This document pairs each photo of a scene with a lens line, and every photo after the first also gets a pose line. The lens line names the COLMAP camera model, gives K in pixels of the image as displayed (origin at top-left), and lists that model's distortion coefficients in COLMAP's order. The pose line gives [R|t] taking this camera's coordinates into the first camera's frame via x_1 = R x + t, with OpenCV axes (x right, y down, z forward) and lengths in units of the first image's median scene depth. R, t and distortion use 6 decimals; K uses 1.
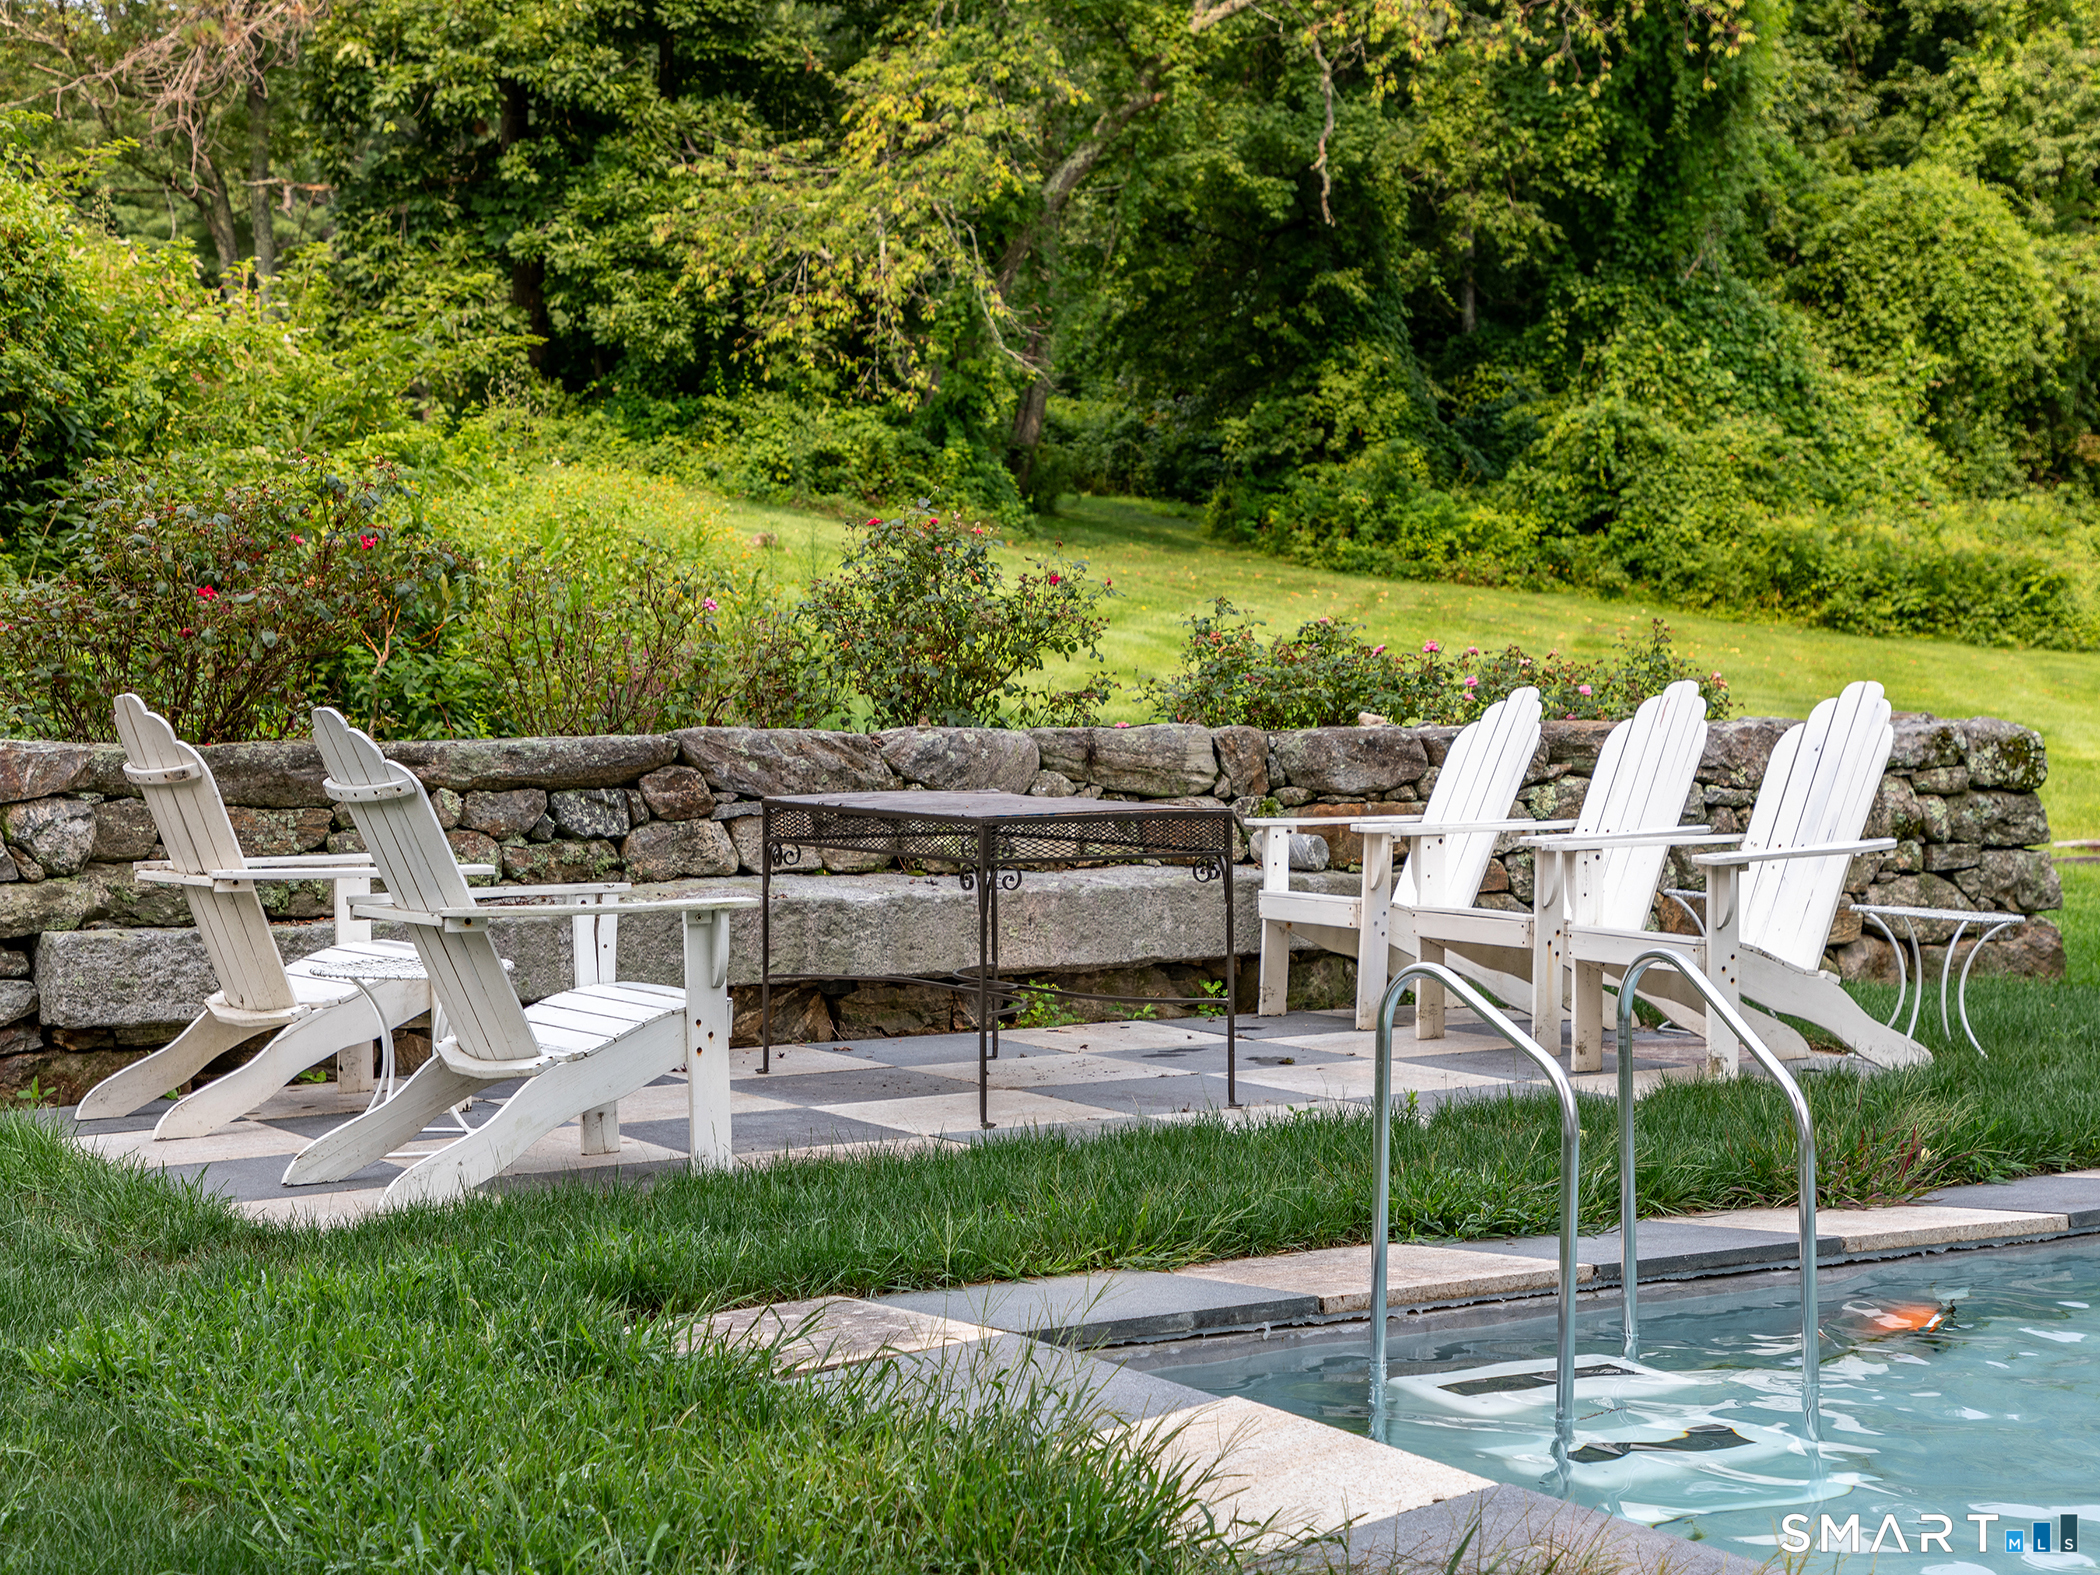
lens RADIAL K [[3384.5, 0, 1051.5], [0, 3384.5, 784.2], [0, 0, 1]] dist [0.151721, 0.000000]
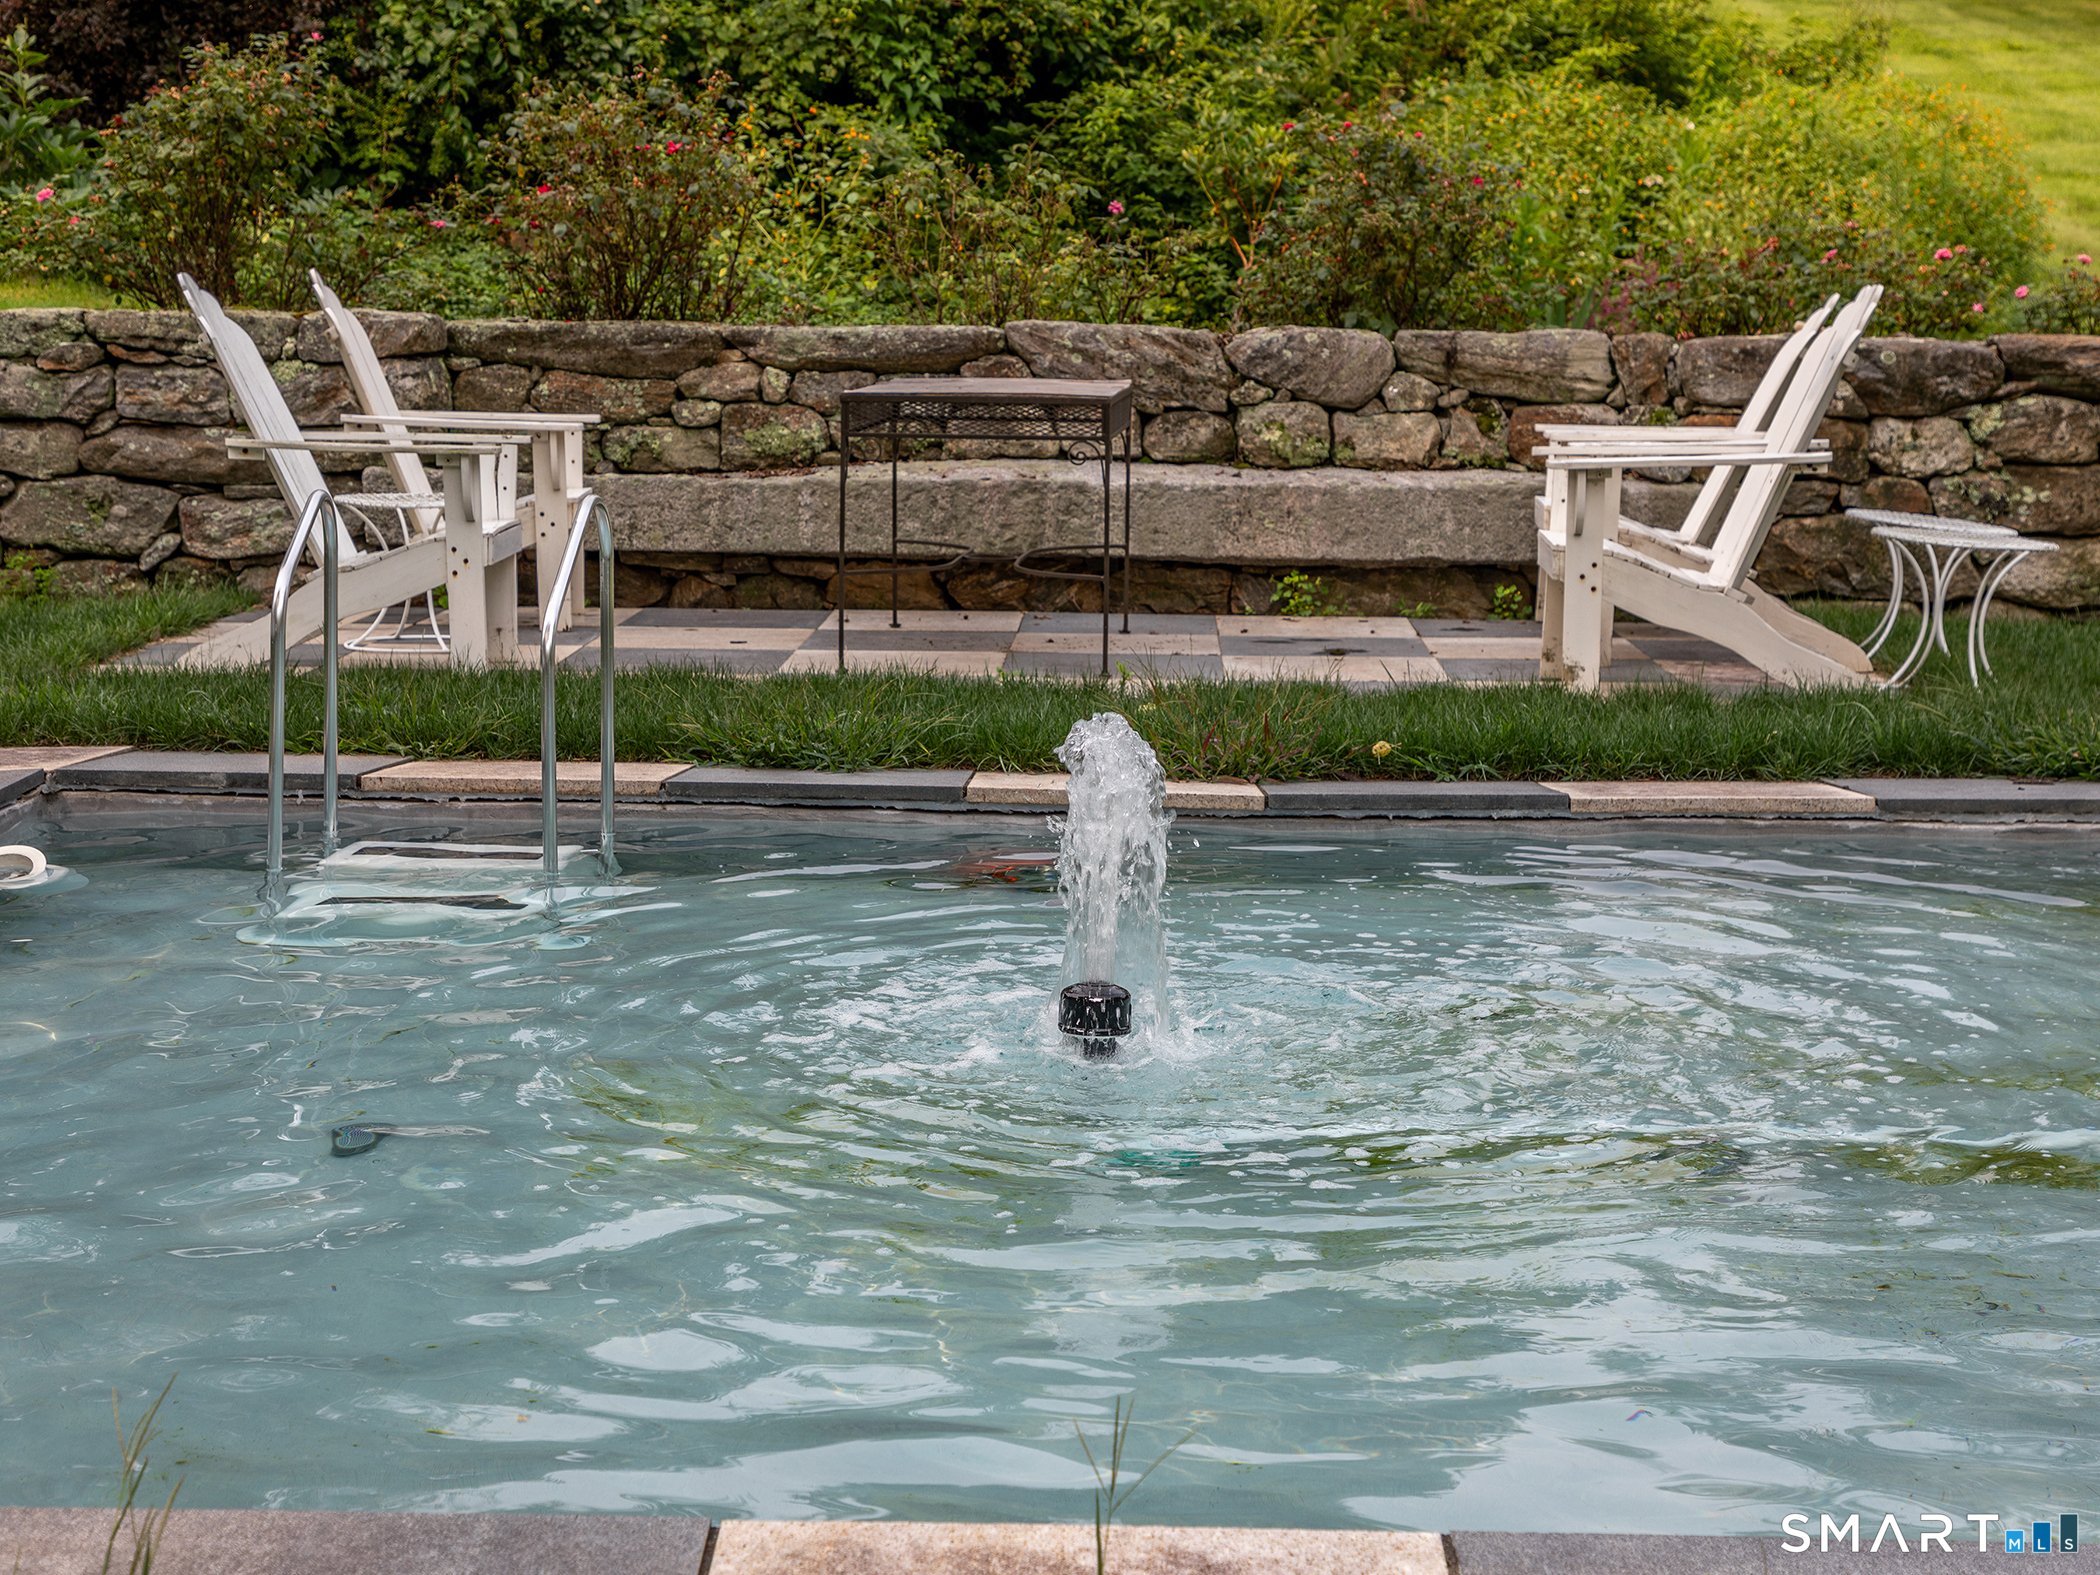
lens RADIAL K [[3384.5, 0, 1053.1], [0, 3384.5, 785.6], [0, 0, 1]] dist [0.151721, 0.000000]
pose [[0.844768, 0.092686, -0.527046, 0.488812], [-0.035545, 0.992430, 0.117557, 0.003112], [0.533952, -0.080574, 0.841667, 0.068828]]
